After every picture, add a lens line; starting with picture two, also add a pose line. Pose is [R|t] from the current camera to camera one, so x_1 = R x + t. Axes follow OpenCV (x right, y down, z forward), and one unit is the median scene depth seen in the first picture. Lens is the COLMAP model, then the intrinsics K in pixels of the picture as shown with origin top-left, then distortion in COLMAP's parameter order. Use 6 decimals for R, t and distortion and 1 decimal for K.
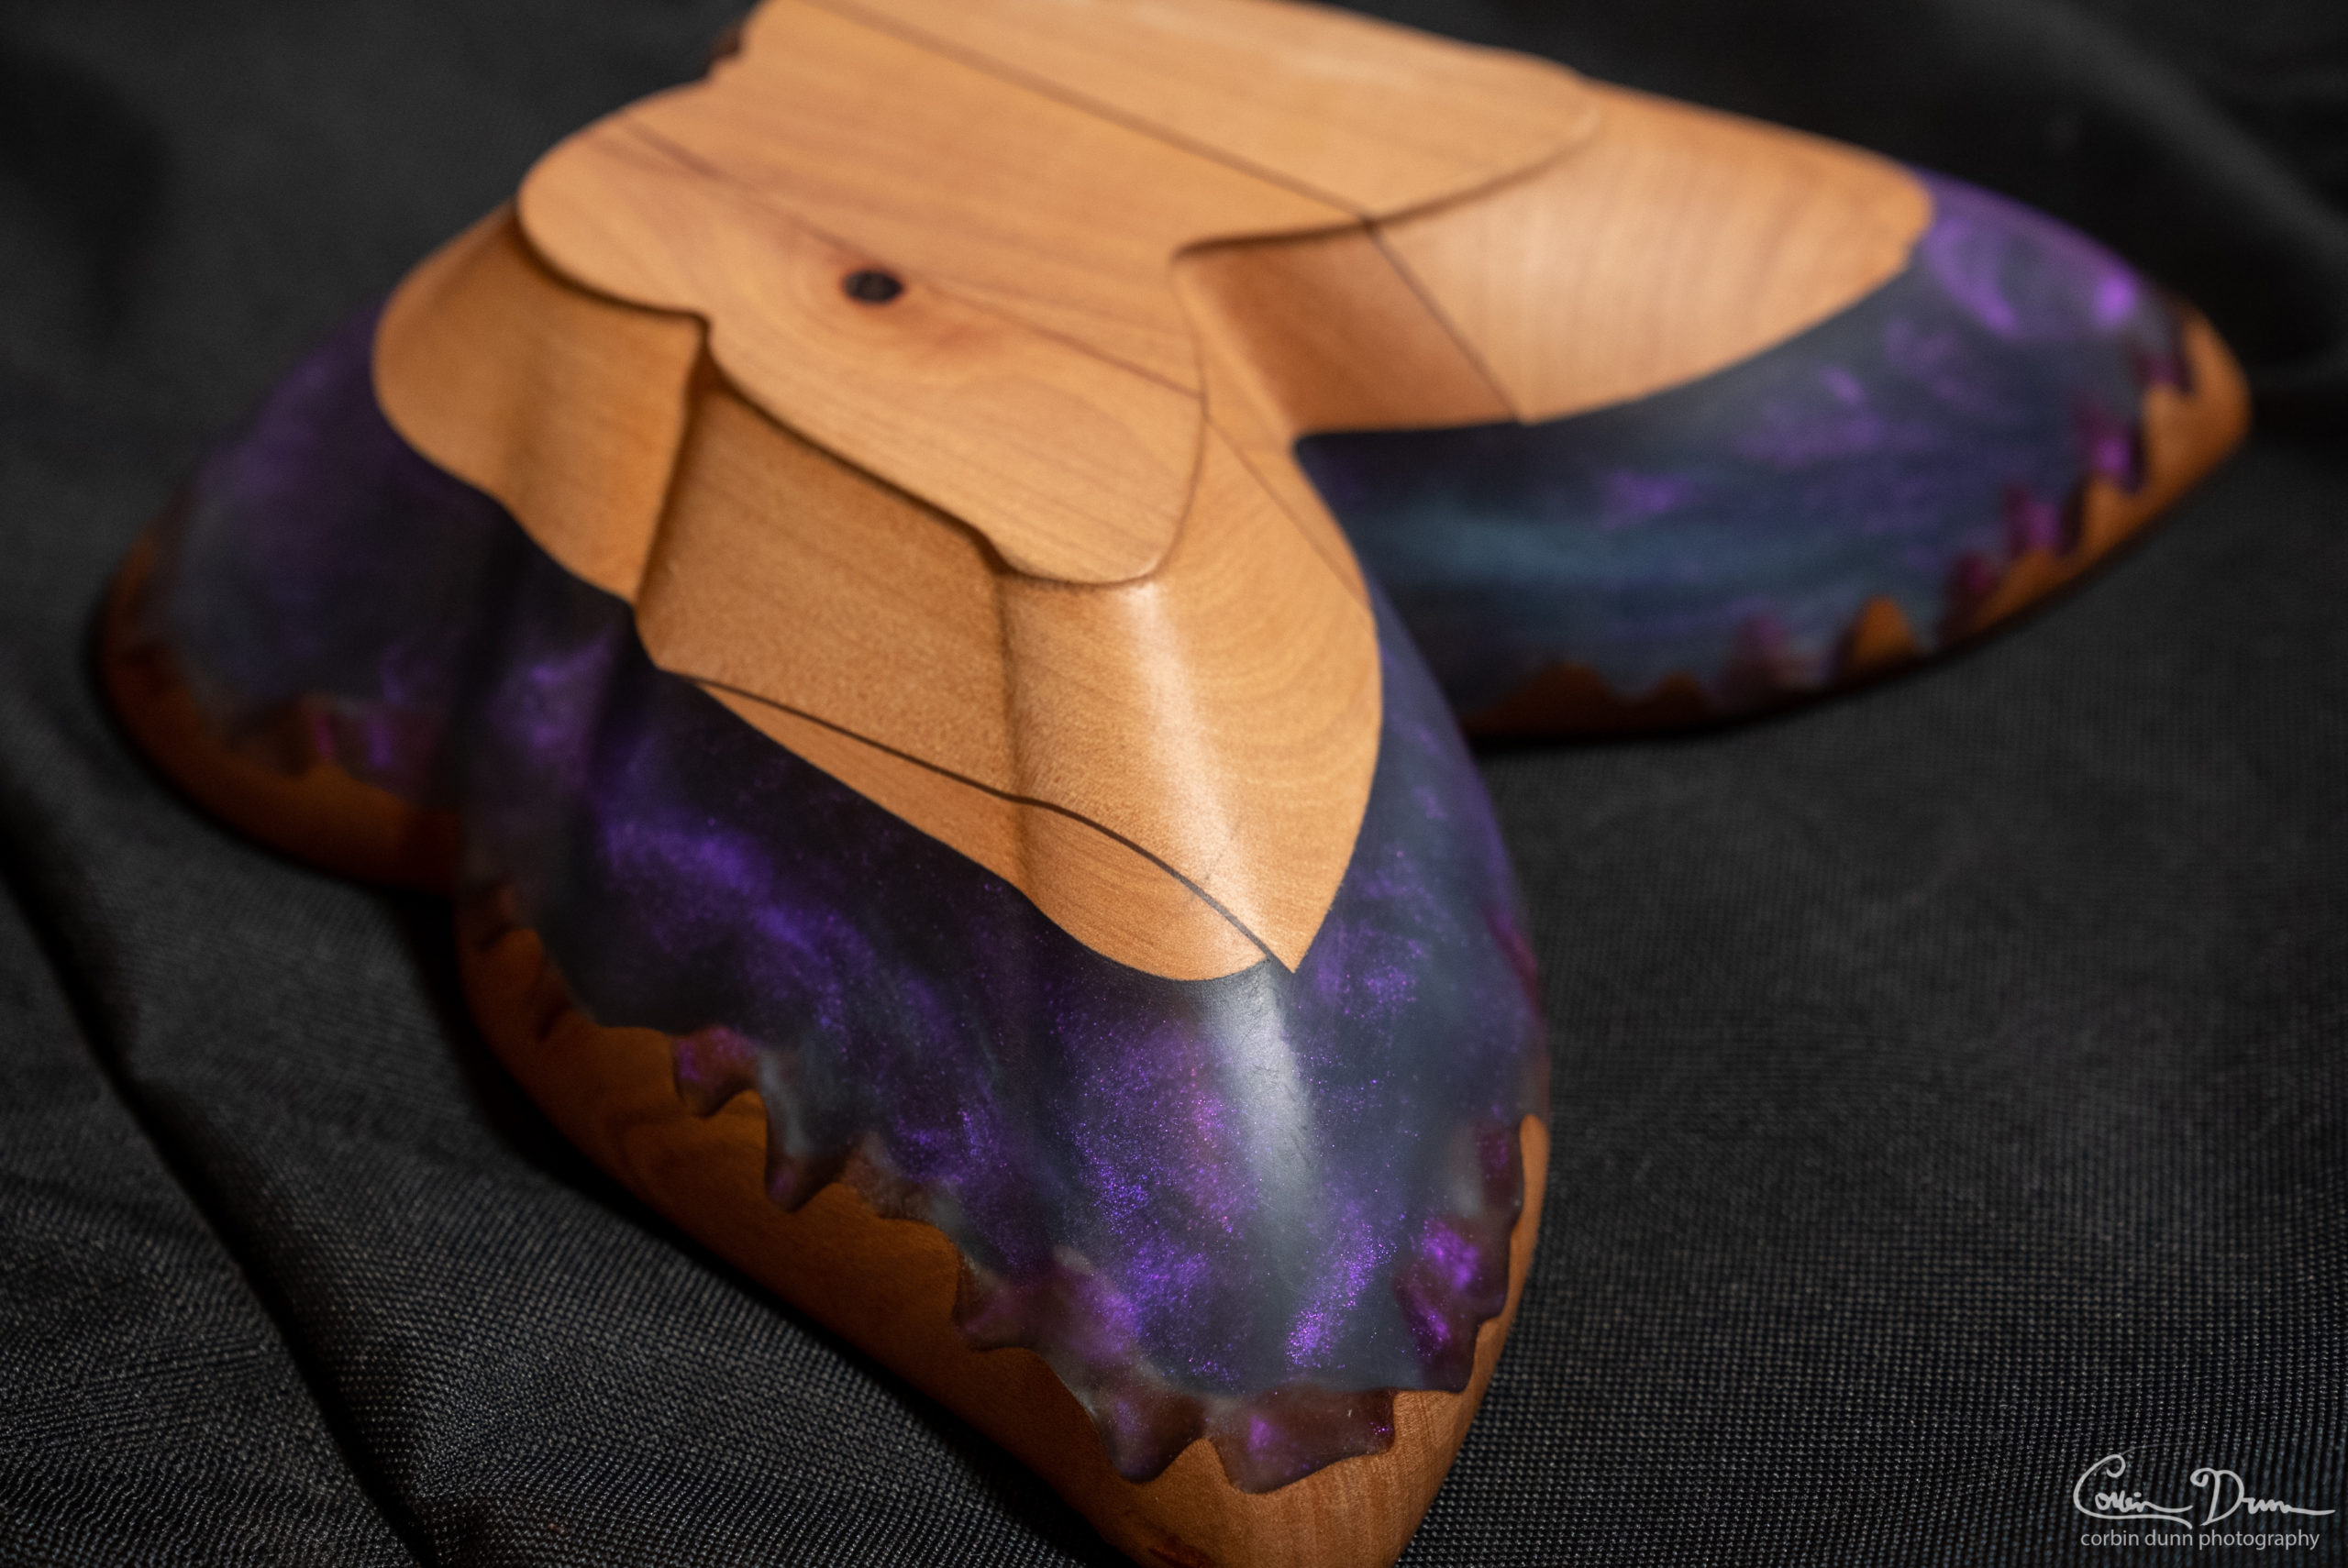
lens RADIAL K [[4280.3, 0, 1180.6], [0, 4280.3, 785.2], [0, 0, 1]] dist [0.190771, 0.000000]
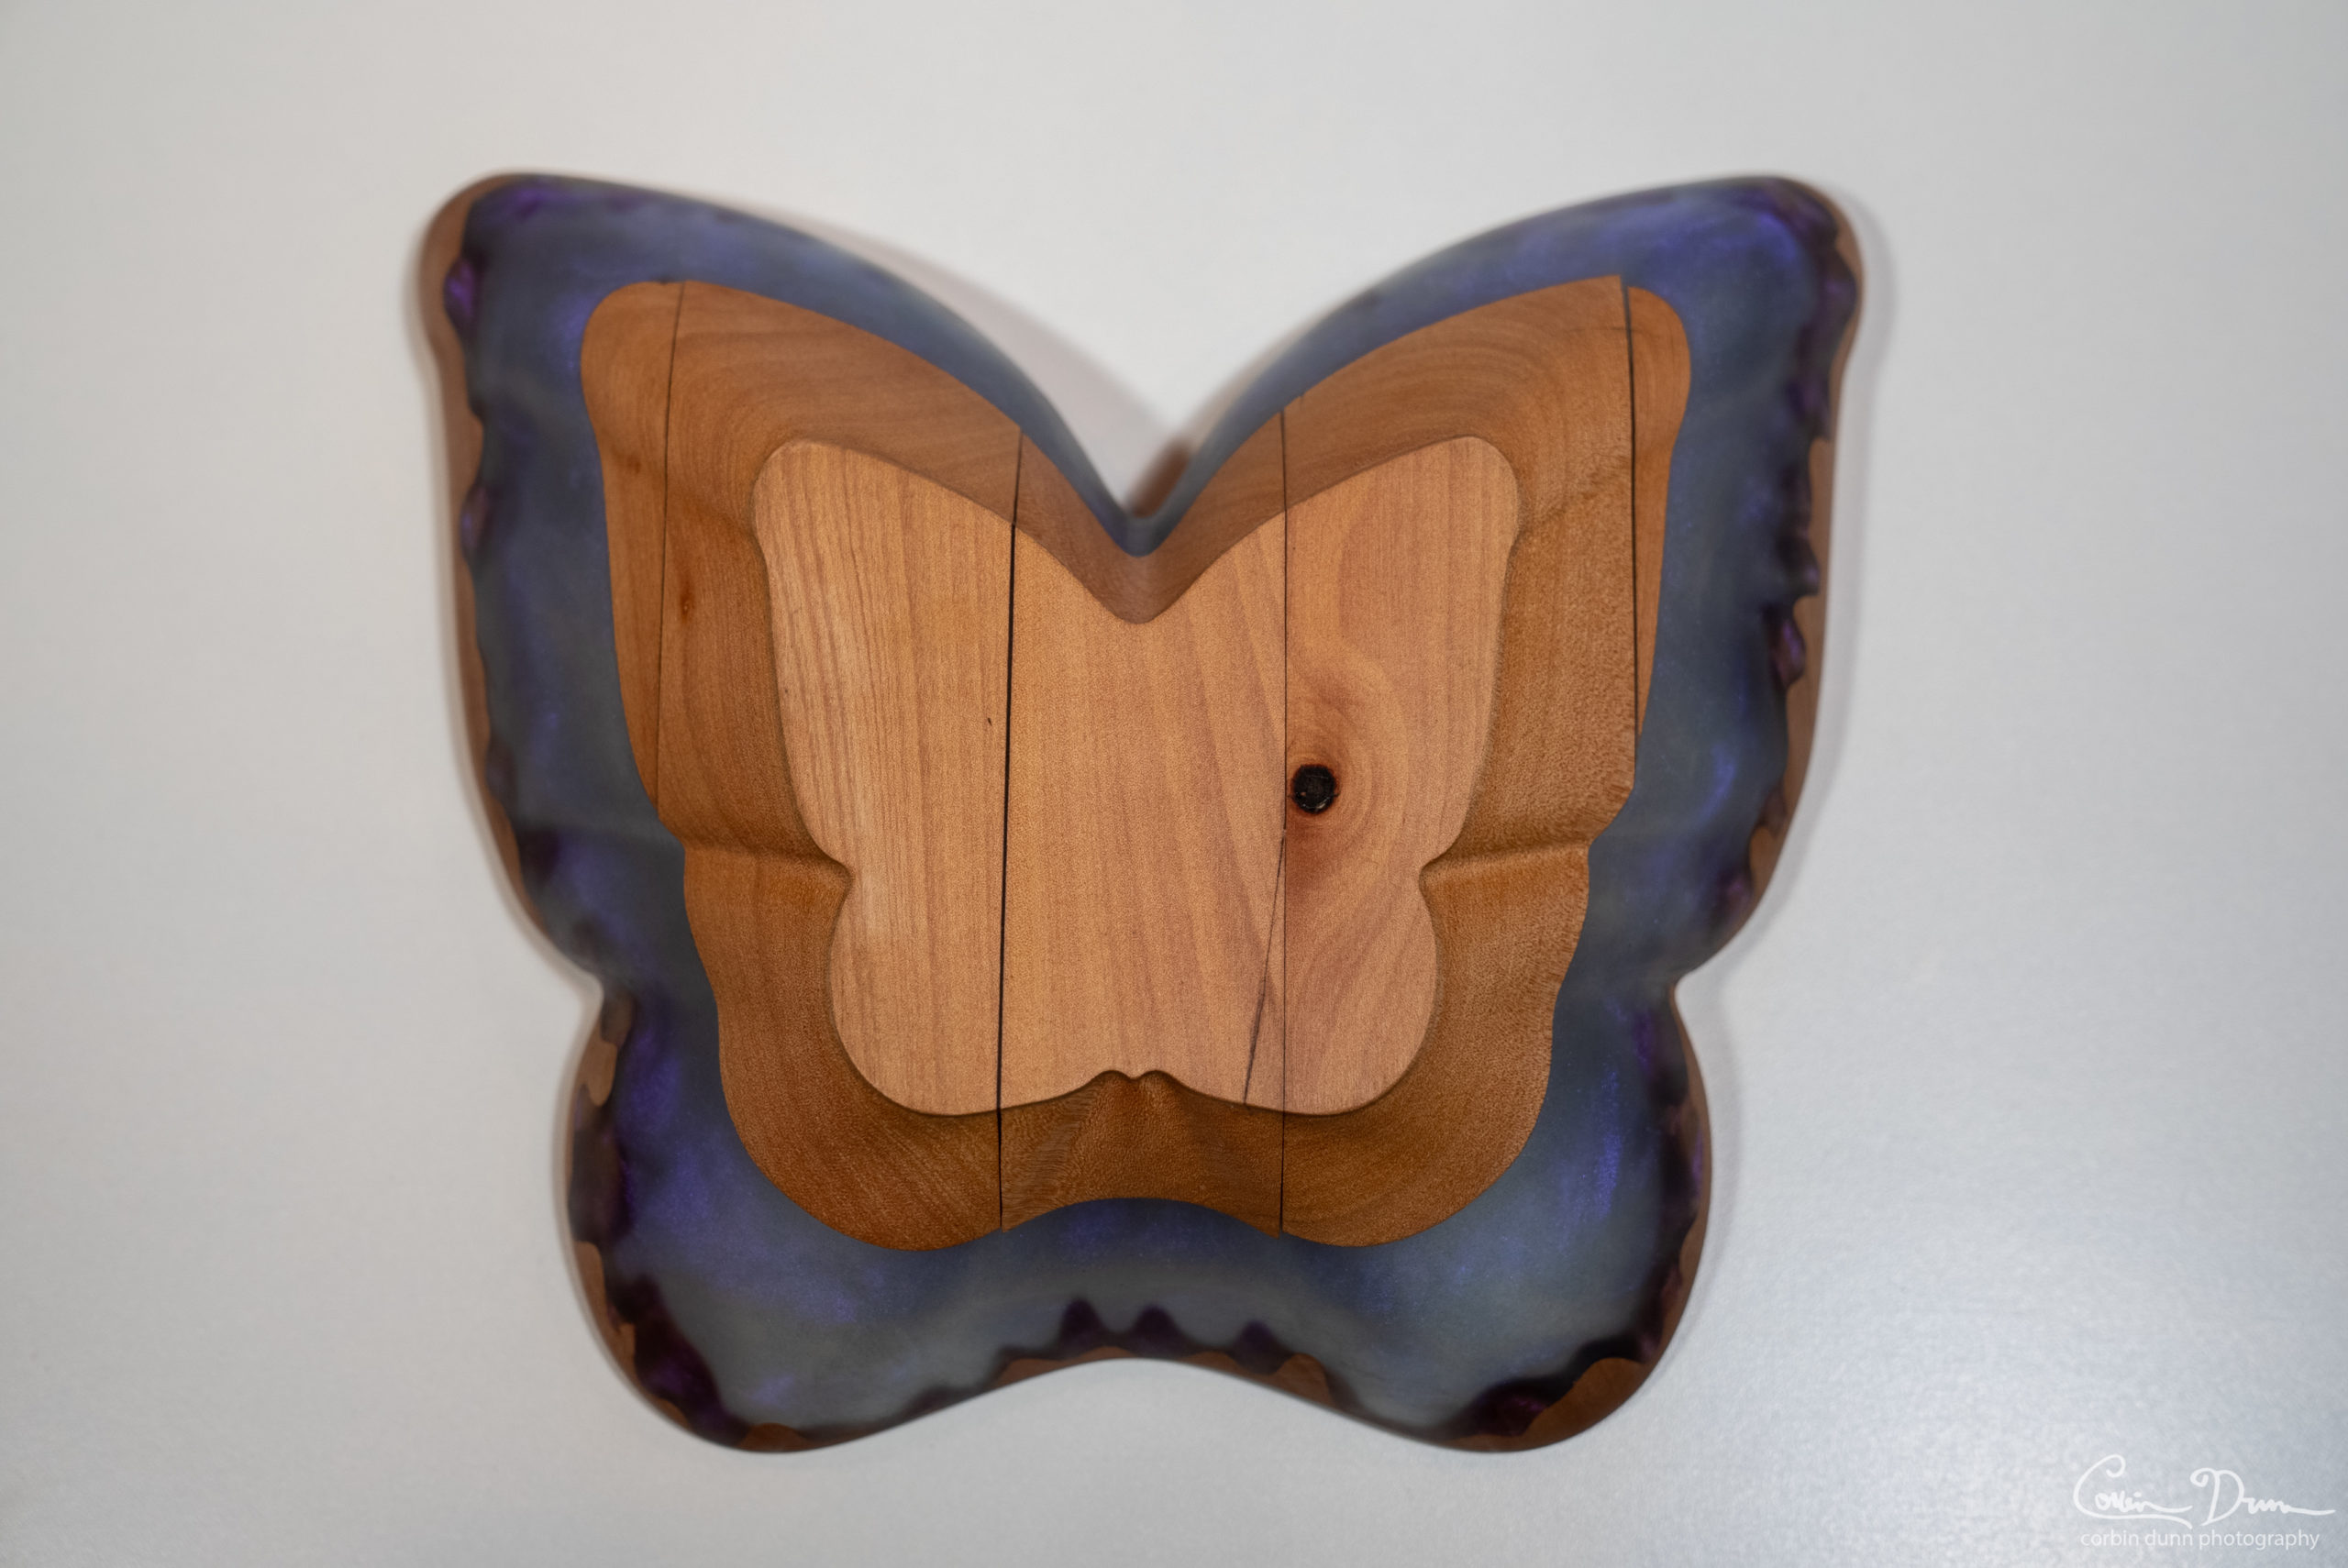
lens RADIAL K [[3279.6, 0, 1186.4], [0, 3279.6, 758.6], [0, 0, 1]] dist [0.007217, 0.000000]
pose [[-0.543207, -0.816696, 0.194764, -0.239705], [0.567249, -0.185968, 0.802275, -0.939802], [-0.618995, 0.546281, 0.564289, 0.496508]]
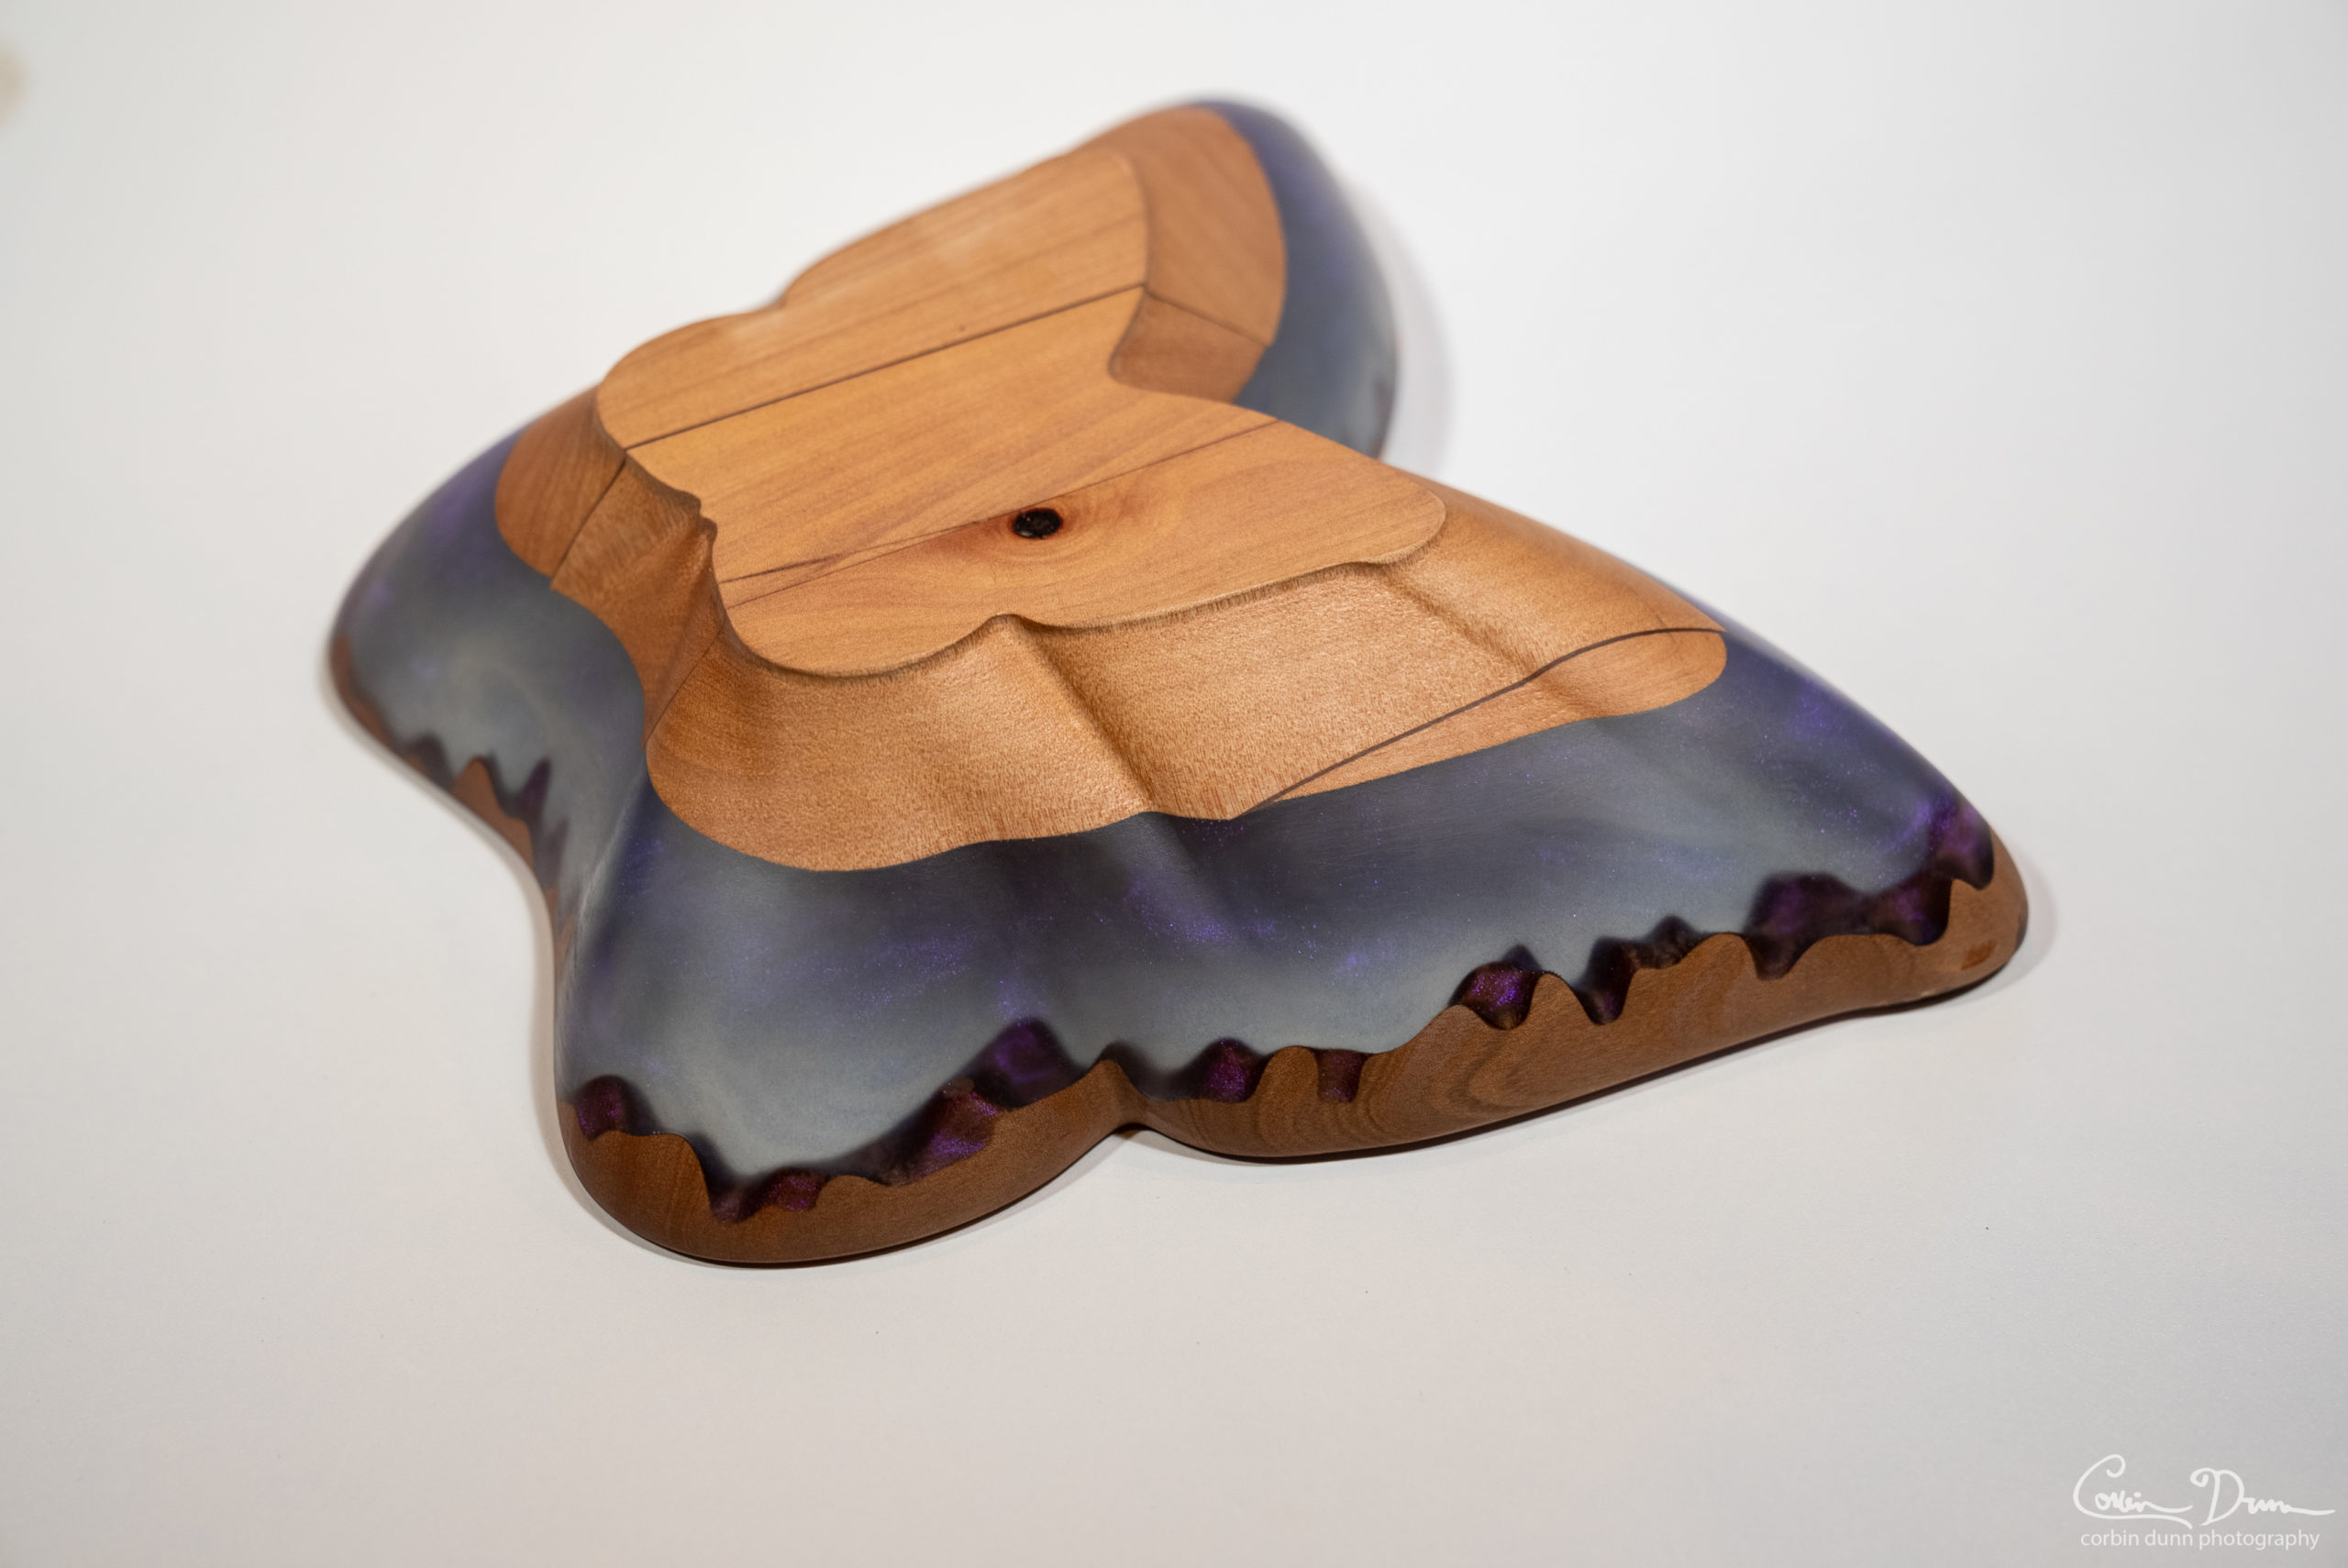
lens RADIAL K [[3190.9, 0, 1167.6], [0, 3190.9, 785.3], [0, 0, 1]] dist [0.016596, 0.000000]
pose [[0.491543, -0.633031, 0.598045, -0.685708], [0.613401, 0.739144, 0.278219, -0.307521], [-0.618162, 0.230085, 0.751623, 0.303813]]
